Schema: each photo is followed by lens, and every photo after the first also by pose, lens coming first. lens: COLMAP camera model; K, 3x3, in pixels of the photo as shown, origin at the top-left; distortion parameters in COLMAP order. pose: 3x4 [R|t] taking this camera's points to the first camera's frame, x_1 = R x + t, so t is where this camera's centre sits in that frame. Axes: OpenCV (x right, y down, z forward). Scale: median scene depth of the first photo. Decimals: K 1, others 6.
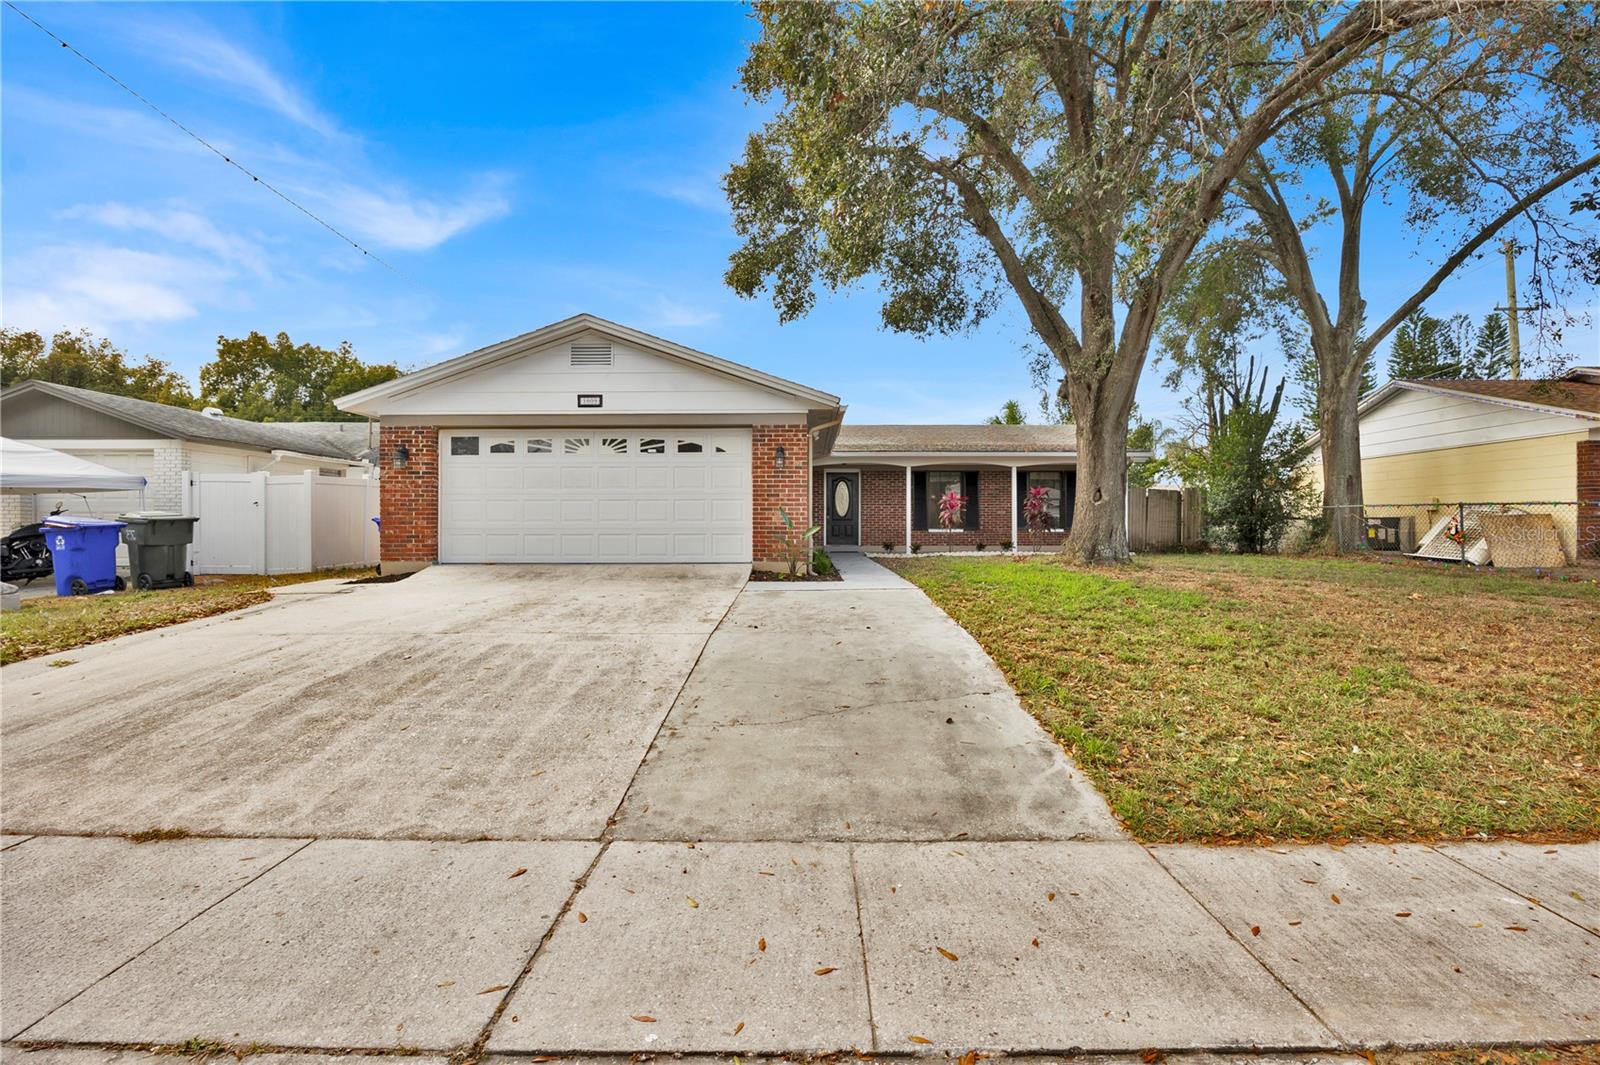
lens RADIAL K [[735.8, 0, 805.2], [0, 735.8, 528.6], [0, 0, 1]] dist [-0.005108, -0.000049]
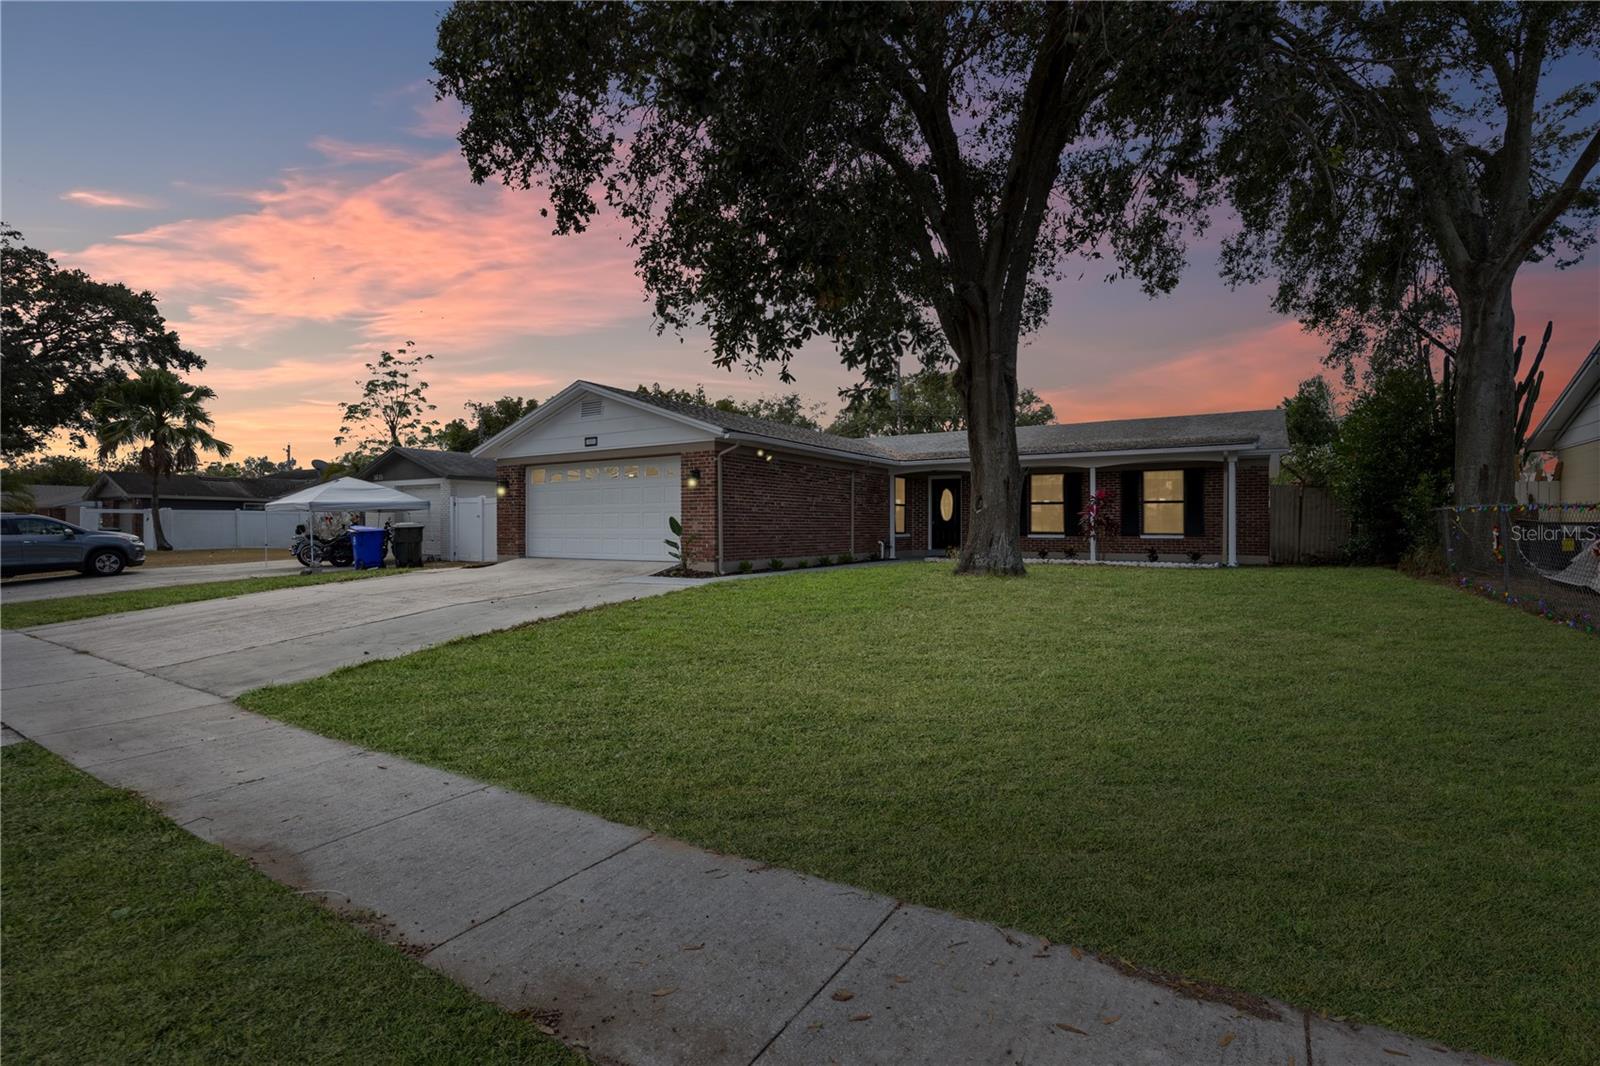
lens RADIAL K [[732.0, 0, 797.2], [0, 732.0, 528.5], [0, 0, 1]] dist [-0.005335, -0.000207]
pose [[0.846206, 0.001936, -0.532853, 0.748031], [-0.002368, 0.999997, -0.000127, -0.010892], [0.532851, 0.001369, 0.846208, 0.042300]]
